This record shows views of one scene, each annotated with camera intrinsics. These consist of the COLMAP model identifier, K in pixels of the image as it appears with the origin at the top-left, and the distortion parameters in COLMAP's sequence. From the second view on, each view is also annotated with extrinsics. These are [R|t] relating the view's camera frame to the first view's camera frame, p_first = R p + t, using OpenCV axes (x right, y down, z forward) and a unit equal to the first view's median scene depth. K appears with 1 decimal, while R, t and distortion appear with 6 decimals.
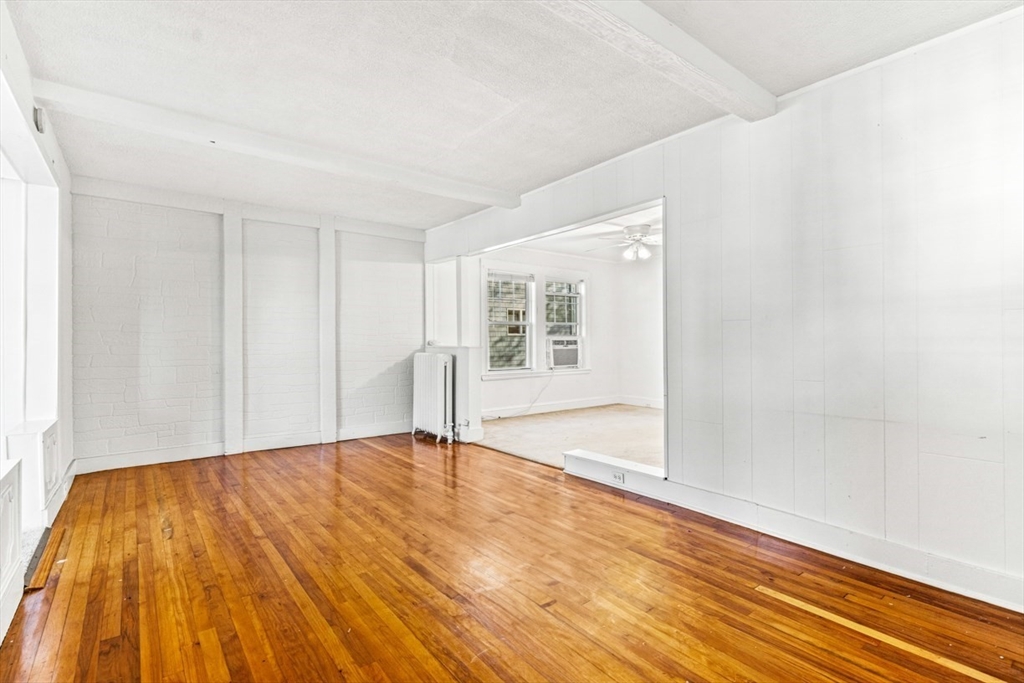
lens RADIAL K [[485.3, 0, 512.0], [0, 485.3, 341.5], [0, 0, 1]] dist [0.000237, -0.000099]
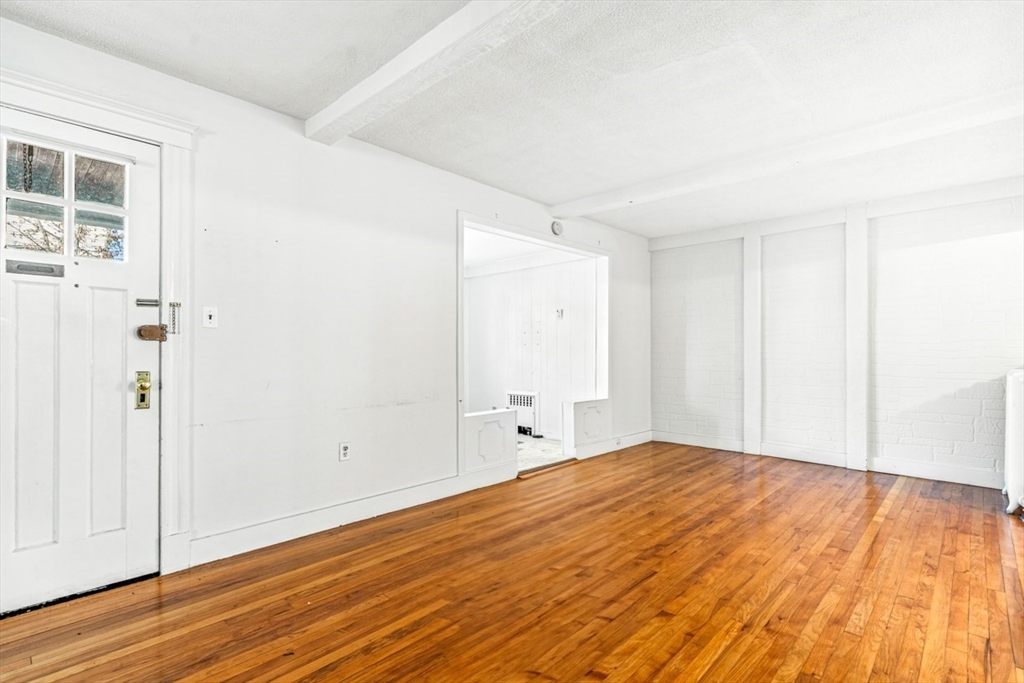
lens RADIAL K [[485.3, 0, 512.0], [0, 485.3, 341.5], [0, 0, 1]] dist [0.000237, -0.000099]
pose [[0.140133, -0.012063, -0.990059, 0.557321], [0.000658, 0.999927, -0.012090, -0.010581], [0.990133, 0.001043, 0.140130, 0.399118]]
